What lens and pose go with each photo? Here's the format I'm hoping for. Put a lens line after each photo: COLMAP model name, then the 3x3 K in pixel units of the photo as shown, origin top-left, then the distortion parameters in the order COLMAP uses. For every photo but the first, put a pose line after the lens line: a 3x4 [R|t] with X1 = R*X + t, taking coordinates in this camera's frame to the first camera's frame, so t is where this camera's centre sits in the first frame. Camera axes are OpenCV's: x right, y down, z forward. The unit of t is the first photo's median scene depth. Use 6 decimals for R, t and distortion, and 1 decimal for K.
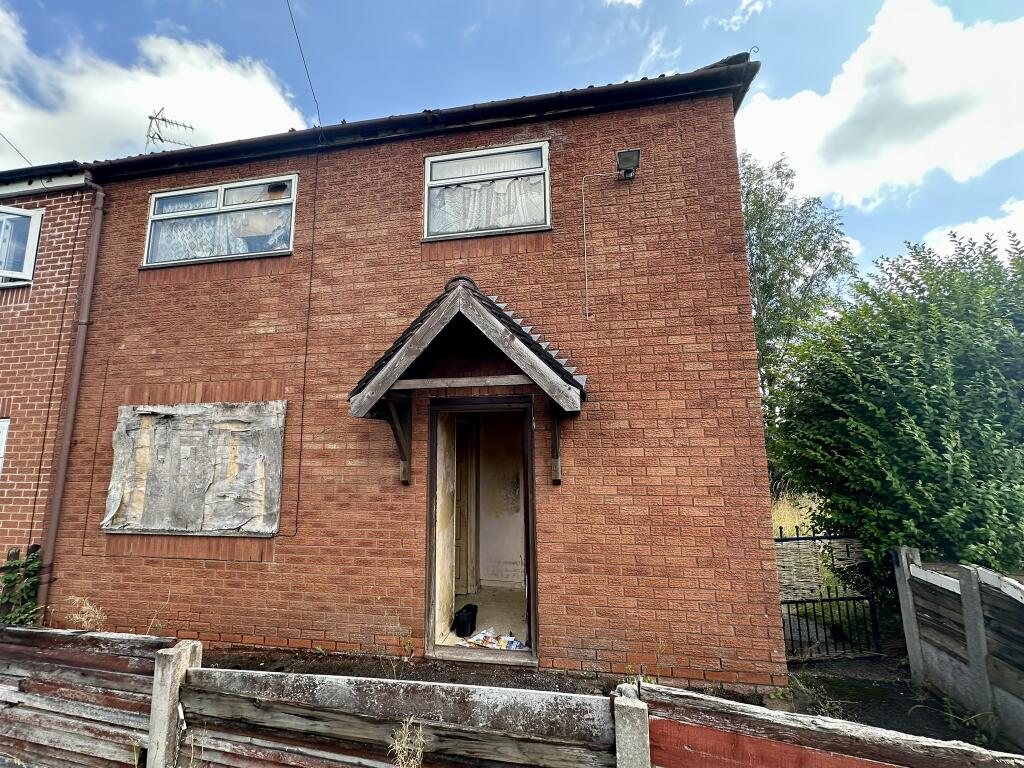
lens RADIAL K [[405.4, 0, 511.3], [0, 405.4, 385.1], [0, 0, 1]] dist [-0.004502, 0.000246]
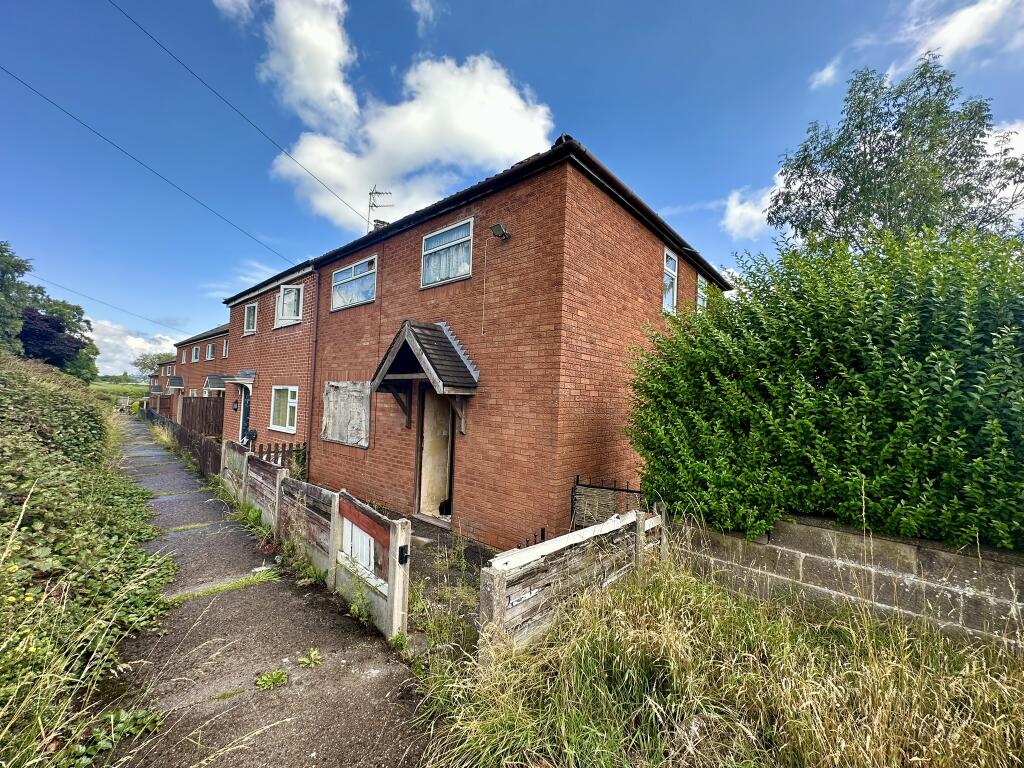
lens RADIAL K [[405.4, 0, 513.6], [0, 405.4, 384.9], [0, 0, 1]] dist [-0.004502, 0.000246]
pose [[0.850539, 0.023472, -0.525388, 1.113479], [0.029148, 0.995364, 0.091655, -0.108350], [0.525104, -0.093271, 0.845912, -0.303874]]
